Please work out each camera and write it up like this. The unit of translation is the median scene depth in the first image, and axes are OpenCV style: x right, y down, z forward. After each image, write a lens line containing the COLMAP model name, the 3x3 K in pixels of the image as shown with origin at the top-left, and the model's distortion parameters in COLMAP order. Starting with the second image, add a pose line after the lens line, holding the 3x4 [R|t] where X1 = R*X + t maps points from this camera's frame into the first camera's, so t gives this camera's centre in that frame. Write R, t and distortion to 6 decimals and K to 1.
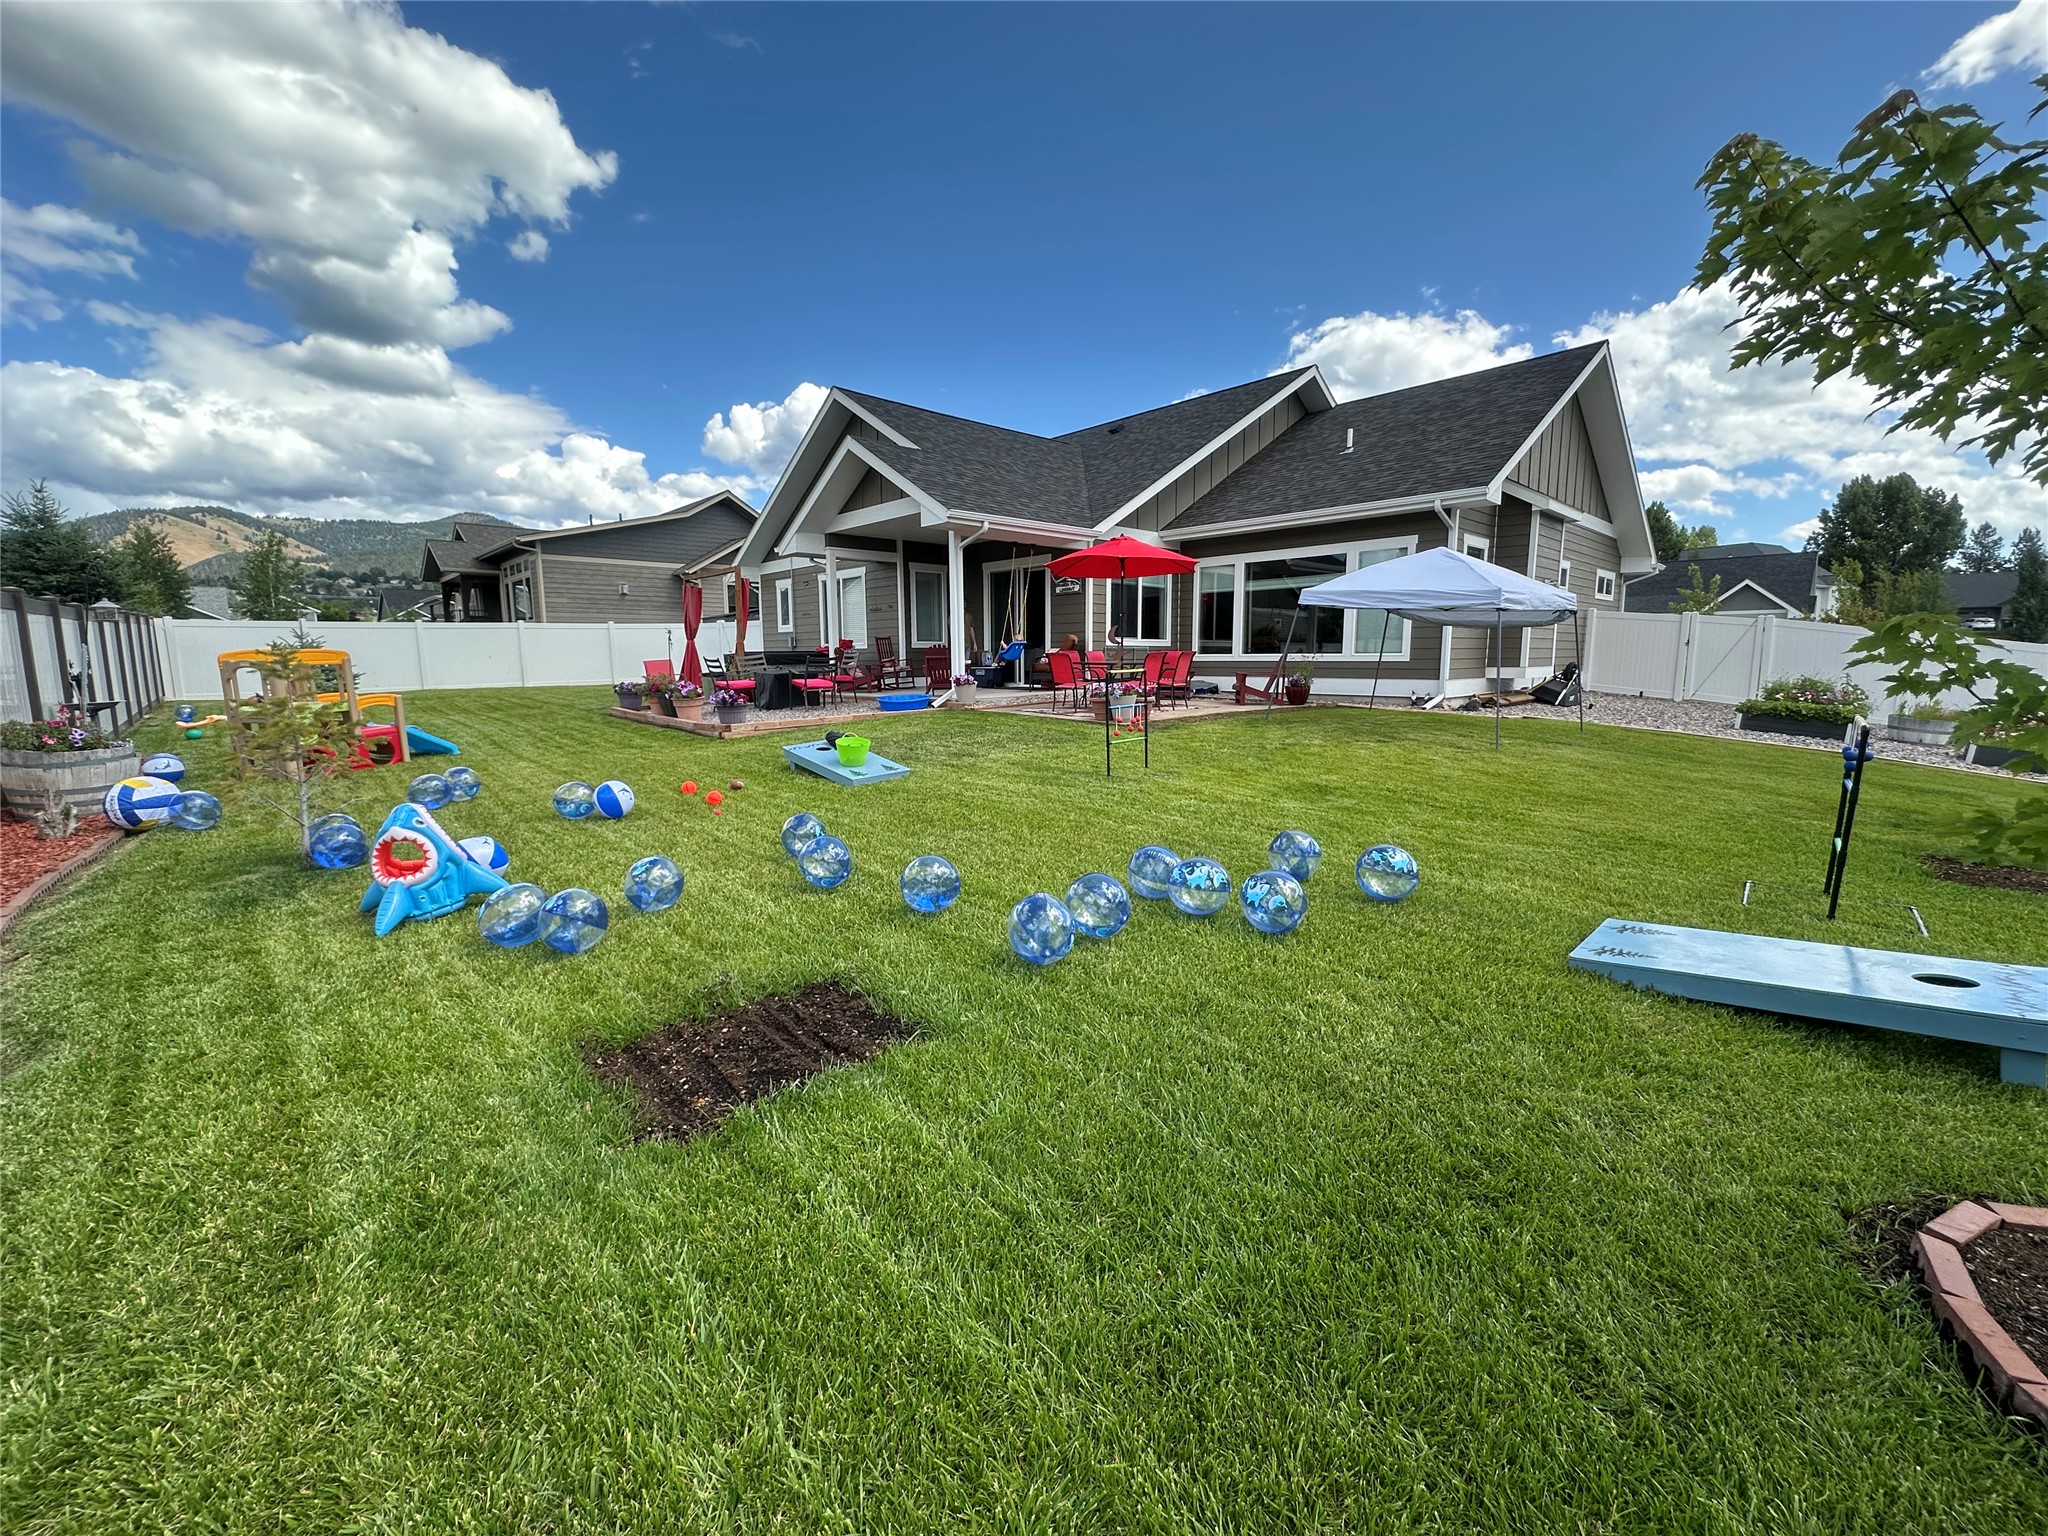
lens RADIAL K [[814.2, 0, 1024.0], [0, 814.2, 768.0], [0, 0, 1]] dist [-0.002364, 0.000277]
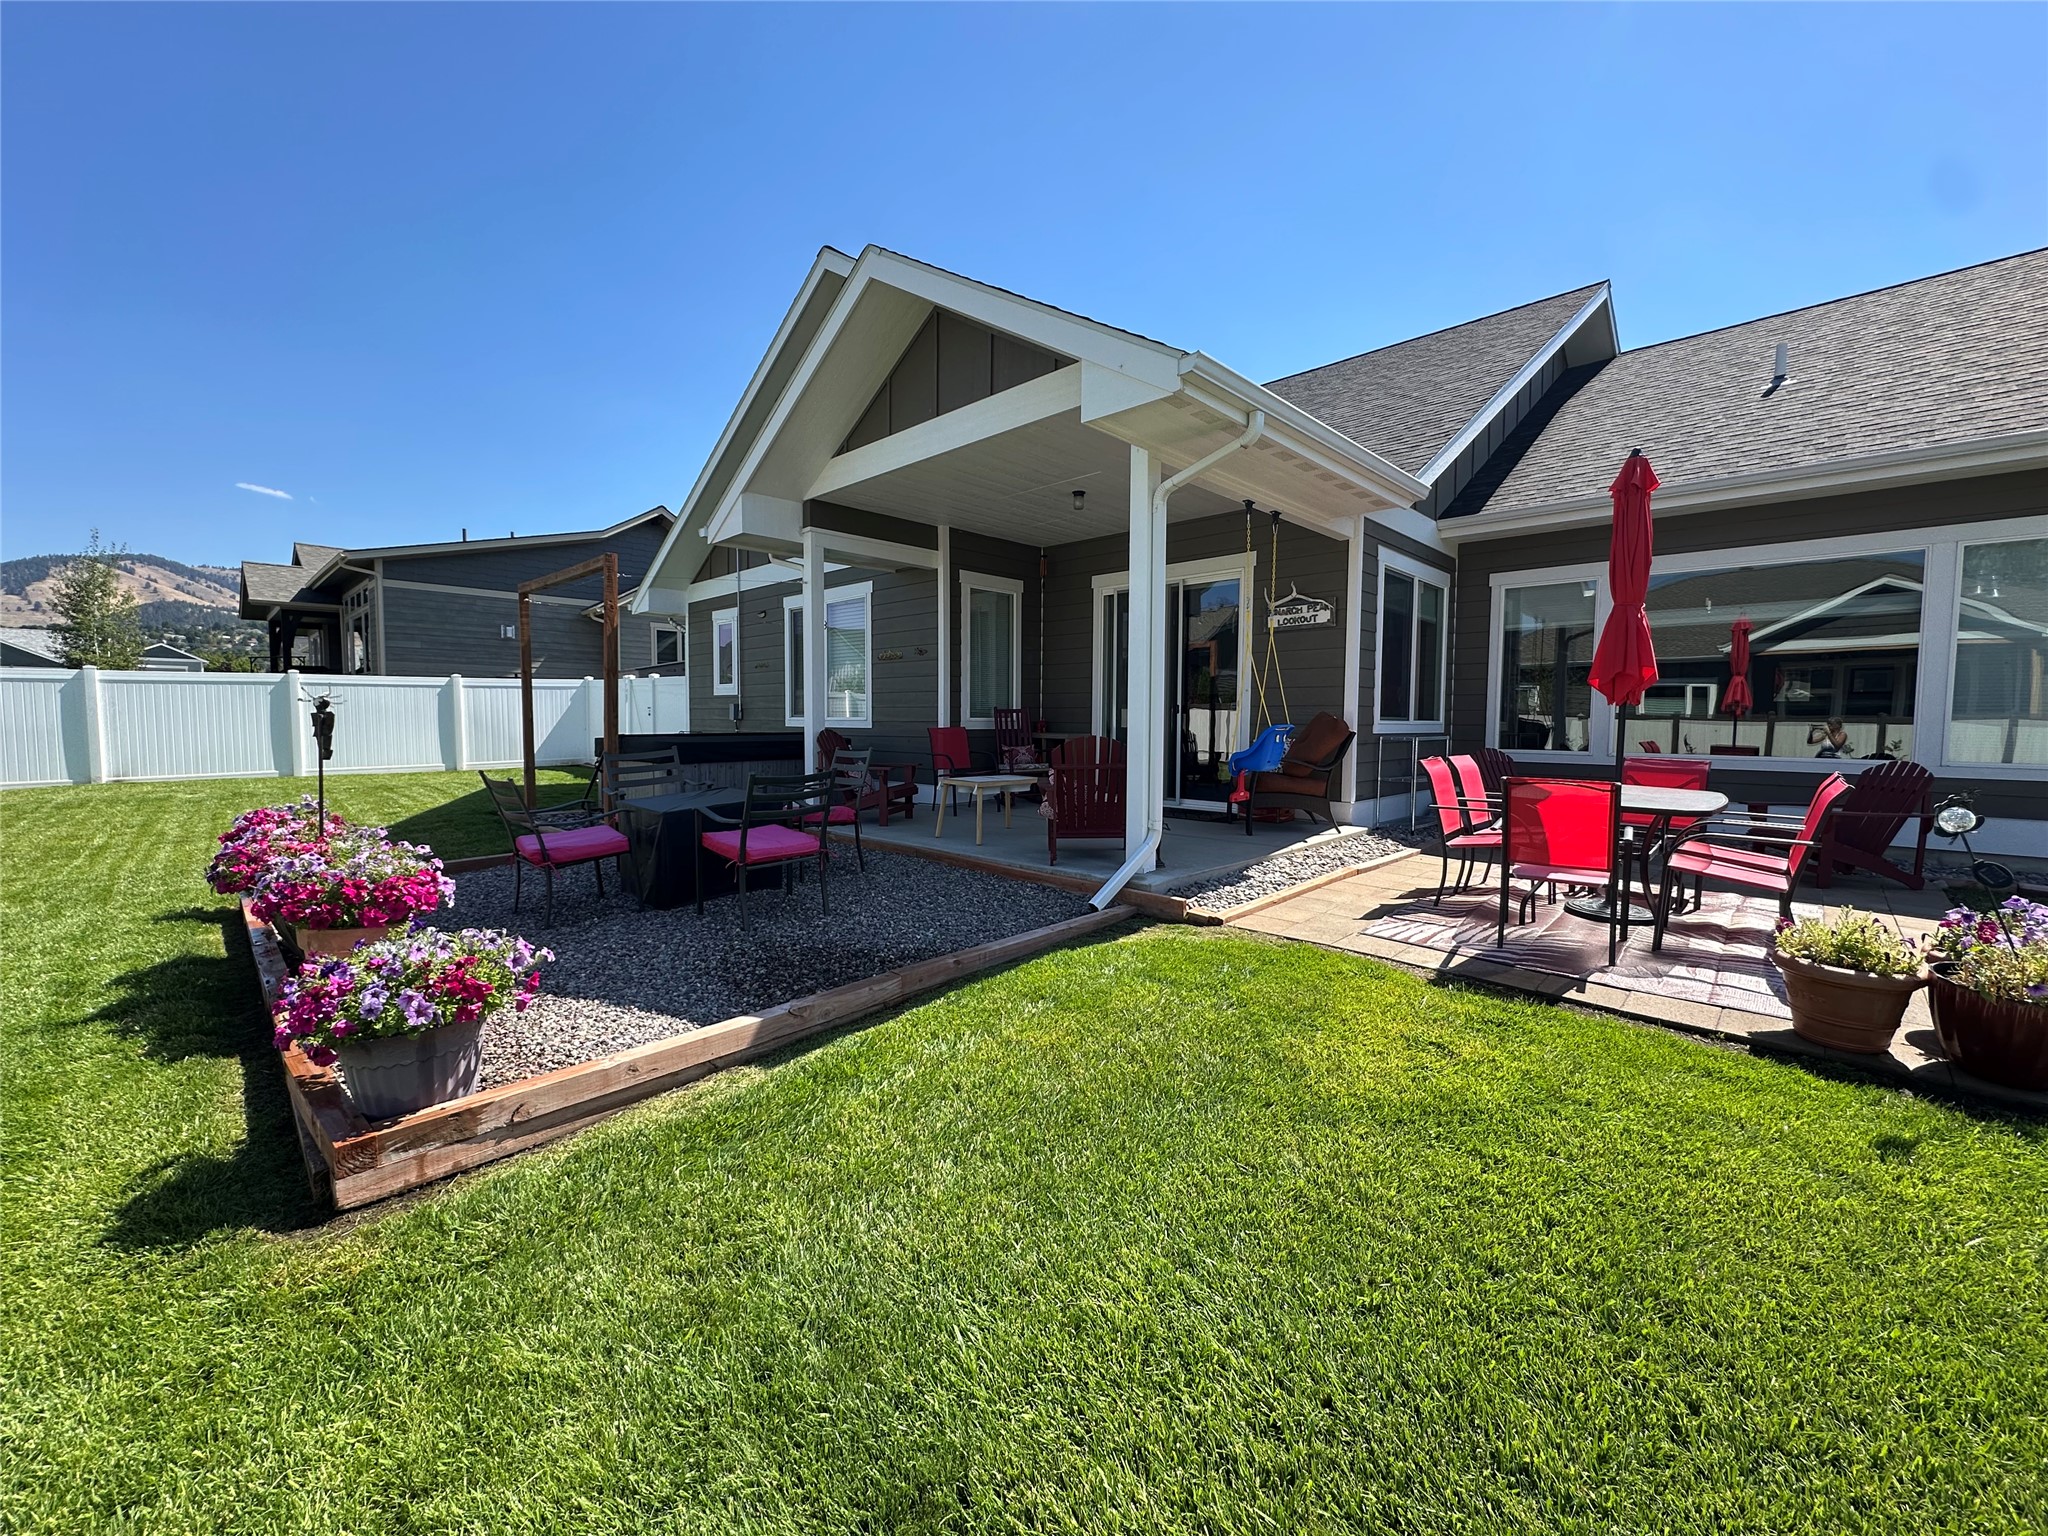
lens RADIAL K [[814.2, 0, 1024.0], [0, 814.2, 768.0], [0, 0, 1]] dist [-0.002364, 0.000277]
pose [[0.998882, 0.009668, 0.046281, -0.105152], [-0.006068, 0.996989, -0.077304, -0.071258], [-0.046889, 0.076937, 0.995933, 0.412023]]
